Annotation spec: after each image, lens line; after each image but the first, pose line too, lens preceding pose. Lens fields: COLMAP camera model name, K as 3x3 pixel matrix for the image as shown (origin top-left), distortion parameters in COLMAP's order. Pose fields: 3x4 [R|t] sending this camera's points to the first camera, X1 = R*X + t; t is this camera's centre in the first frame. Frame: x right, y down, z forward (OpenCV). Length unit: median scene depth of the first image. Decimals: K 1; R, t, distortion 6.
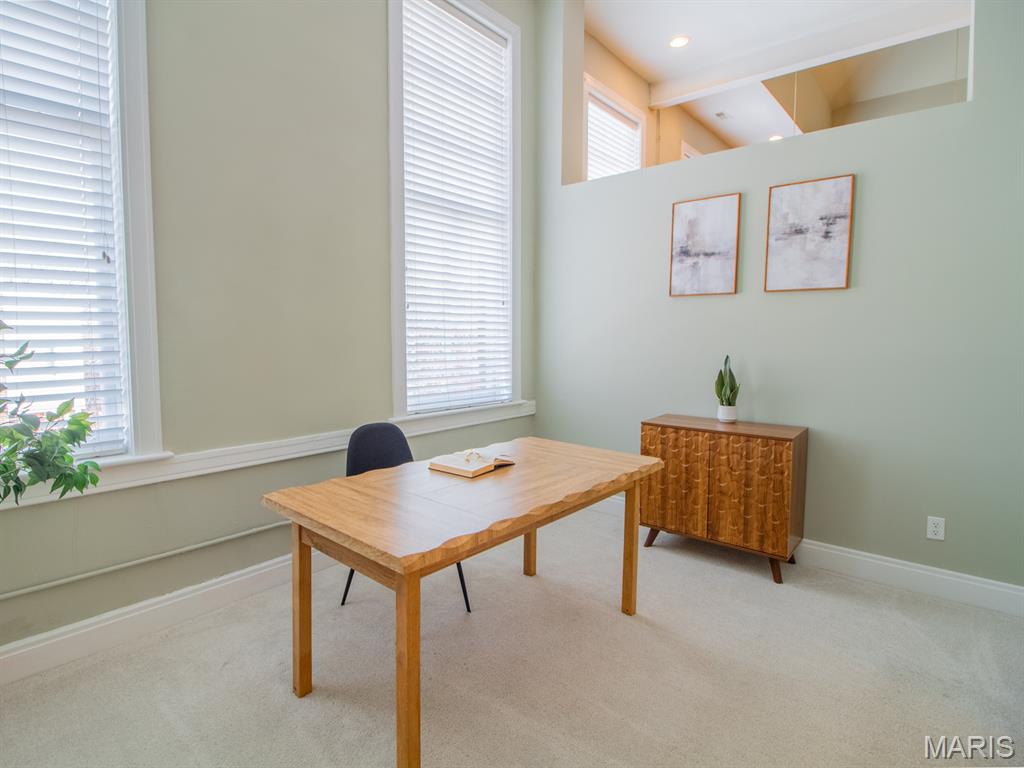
lens RADIAL K [[541.5, 0, 513.5], [0, 541.5, 378.2], [0, 0, 1]] dist [-0.004314, -0.000407]
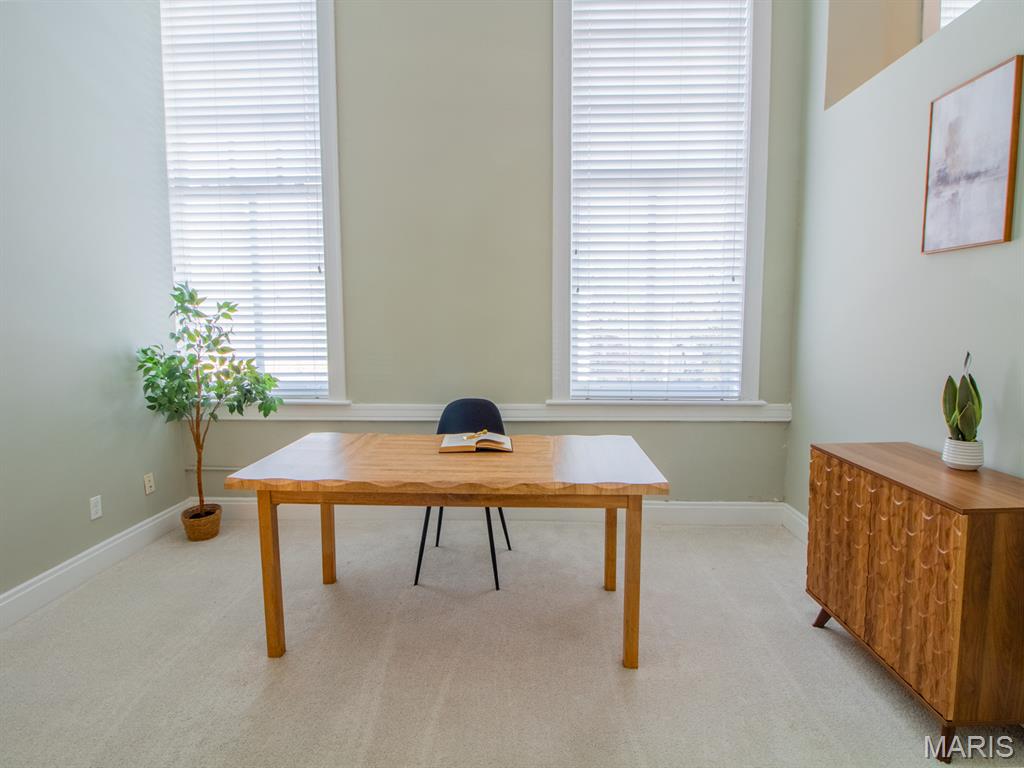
lens RADIAL K [[570.6, 0, 514.2], [0, 570.6, 384.1], [0, 0, 1]] dist [0.001483, -0.023736]
pose [[0.630963, 0.082700, -0.771393, 0.563564], [-0.056974, 0.996557, 0.060237, -0.017473], [0.773718, 0.005942, 0.633502, 0.256802]]
